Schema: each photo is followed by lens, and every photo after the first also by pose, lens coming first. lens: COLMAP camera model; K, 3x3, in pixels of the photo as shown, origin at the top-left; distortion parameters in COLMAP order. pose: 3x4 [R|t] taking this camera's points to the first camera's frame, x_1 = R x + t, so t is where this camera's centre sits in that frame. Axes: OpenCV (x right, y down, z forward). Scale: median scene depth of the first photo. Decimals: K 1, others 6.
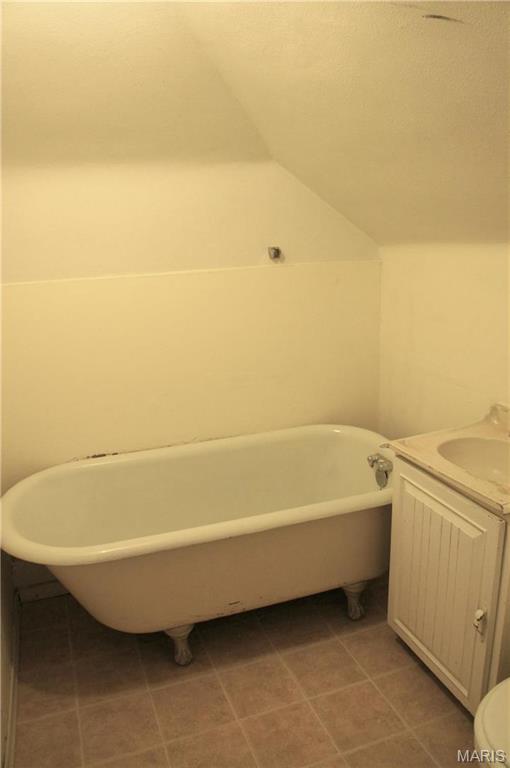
lens RADIAL K [[602.6, 0, 252.1], [0, 602.6, 385.5], [0, 0, 1]] dist [-0.182750, 0.137570]
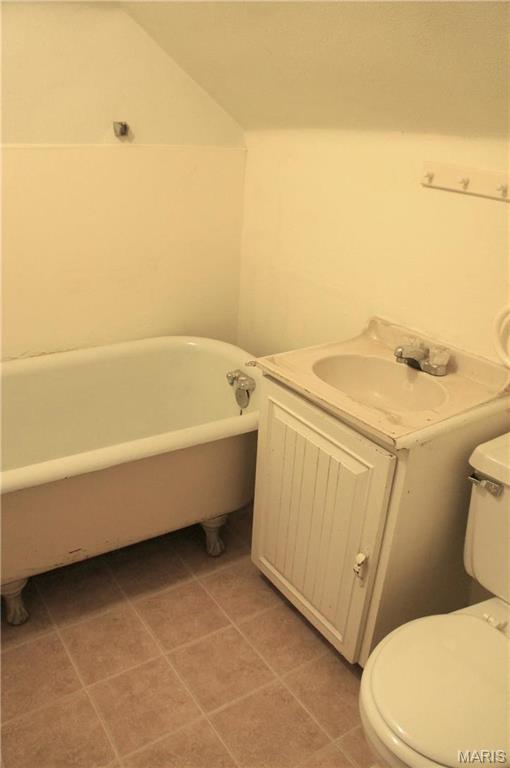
lens RADIAL K [[602.6, 0, 252.1], [0, 602.6, 385.5], [0, 0, 1]] dist [-0.182750, 0.137570]
pose [[0.968423, -0.015420, 0.248835, 0.010141], [-0.023111, 0.988235, 0.151186, 0.001898], [-0.248239, -0.152163, 0.956673, 0.175727]]
